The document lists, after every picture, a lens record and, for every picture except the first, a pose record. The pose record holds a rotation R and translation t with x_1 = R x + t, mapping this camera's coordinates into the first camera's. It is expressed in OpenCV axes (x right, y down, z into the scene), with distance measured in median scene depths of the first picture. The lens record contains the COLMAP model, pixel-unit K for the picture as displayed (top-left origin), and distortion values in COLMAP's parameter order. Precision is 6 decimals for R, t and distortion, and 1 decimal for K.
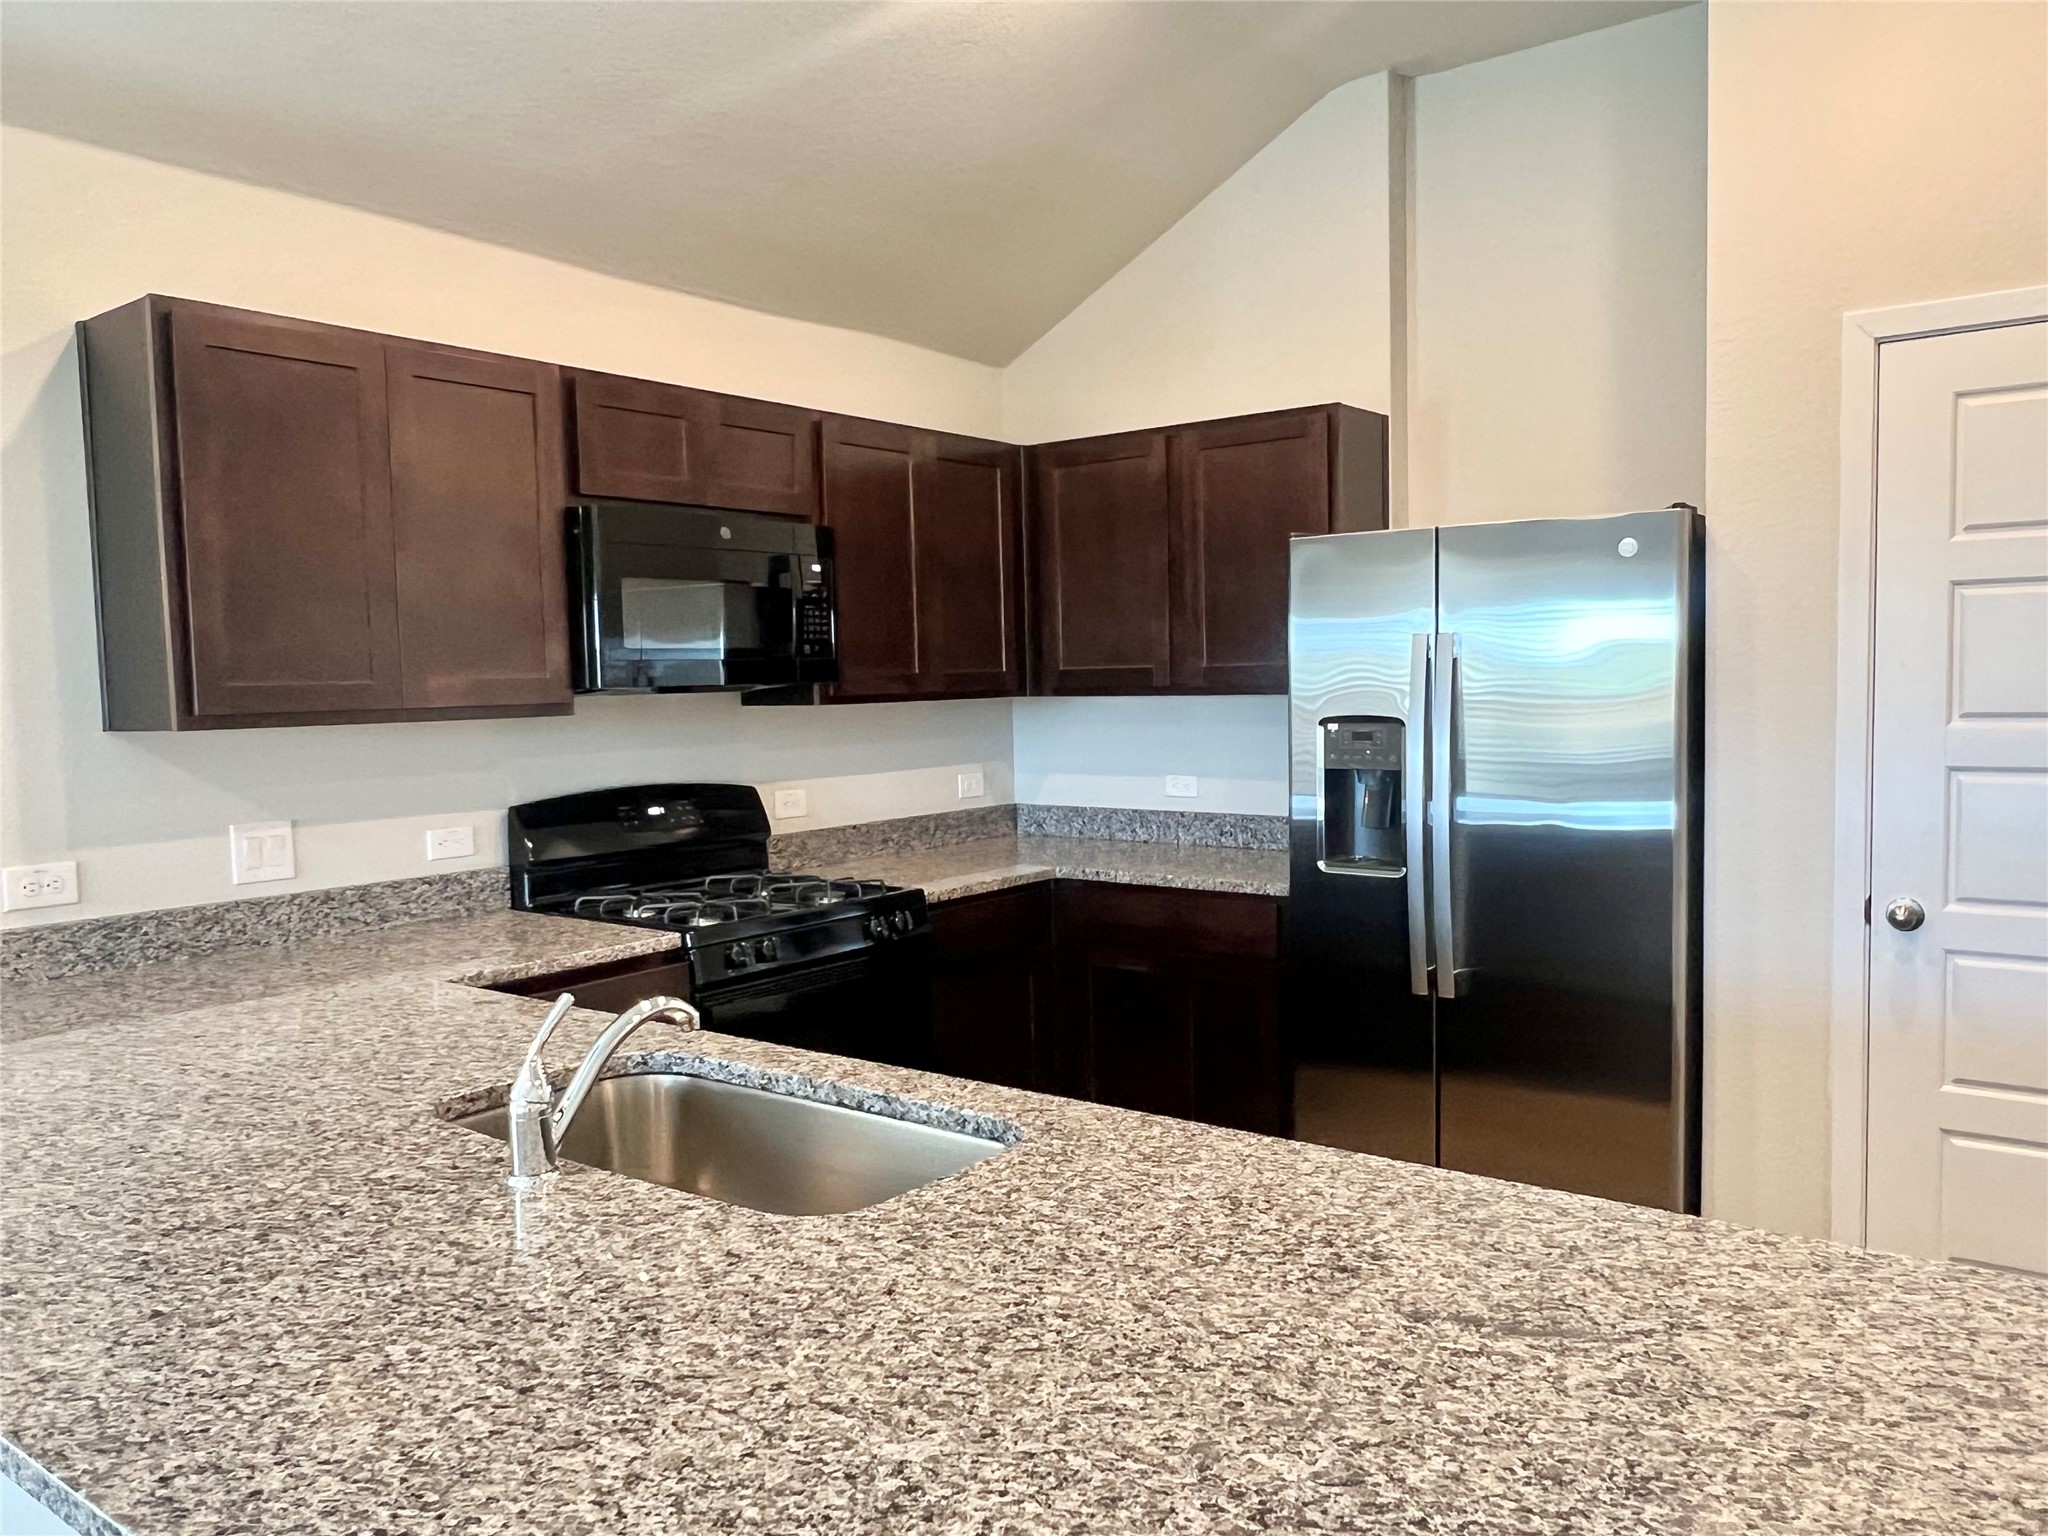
lens RADIAL K [[1528.6, 0, 1024.0], [0, 1528.6, 768.0], [0, 0, 1]] dist [0.002376, 0.001912]
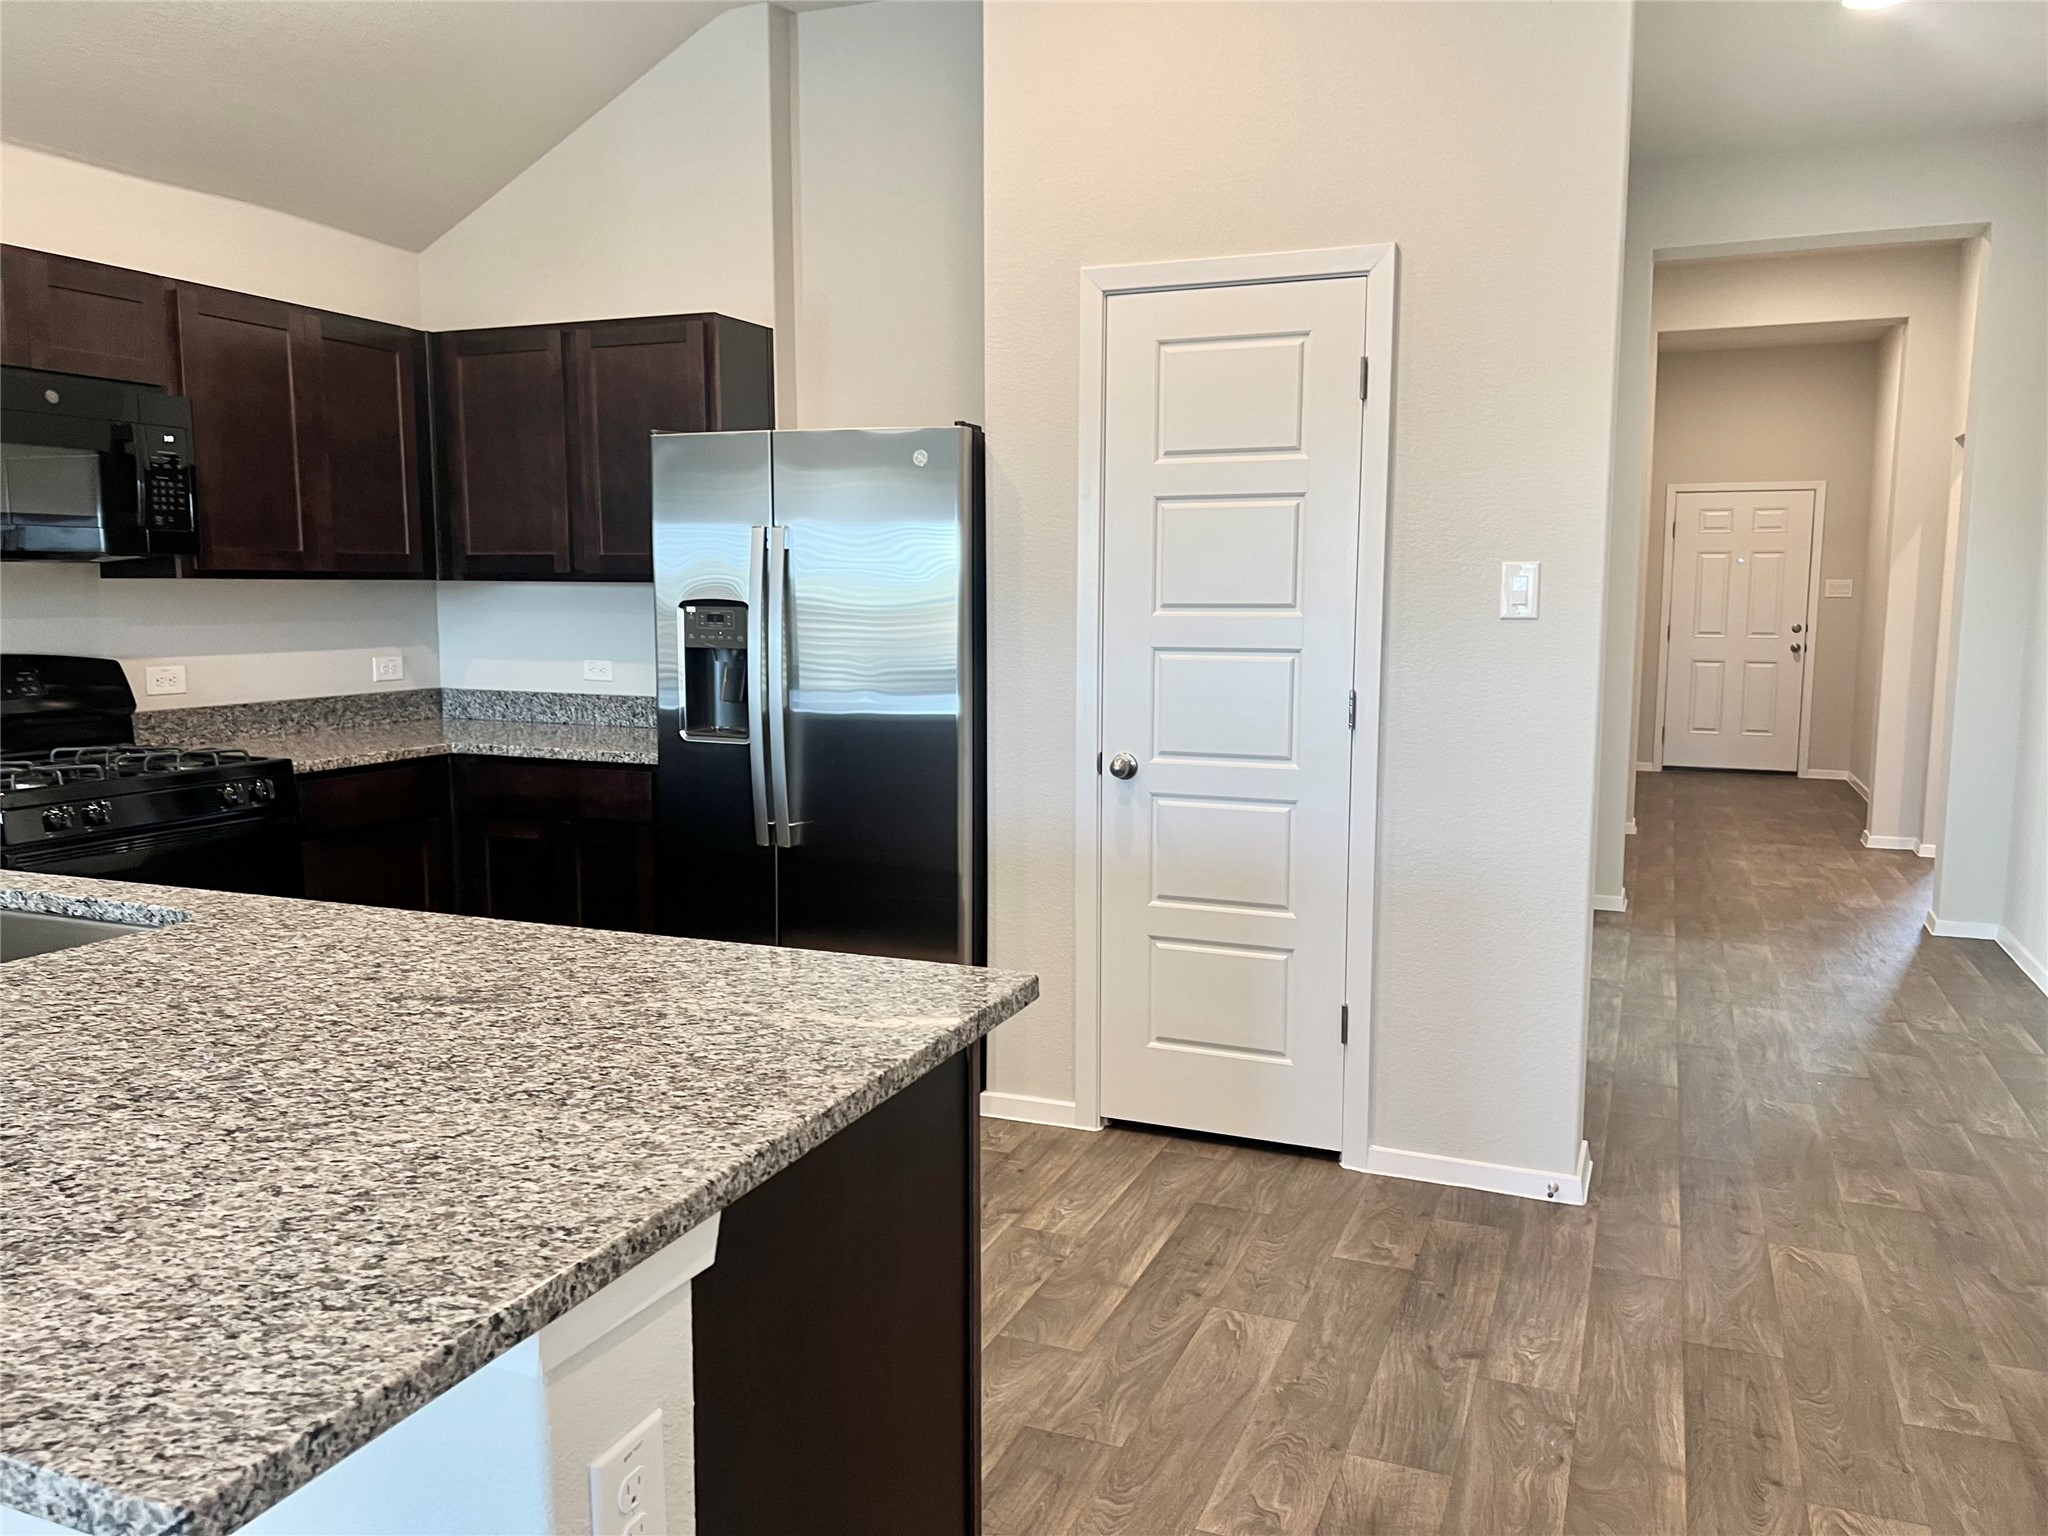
lens RADIAL K [[1533.1, 0, 1070.5], [0, 1533.1, 771.2], [0, 0, 1]] dist [0.005734, -0.004985]
pose [[0.957600, -0.006921, 0.288017, 0.136086], [-0.009285, 0.998451, 0.054860, 0.025014], [-0.287951, -0.055208, 0.956052, -0.138057]]
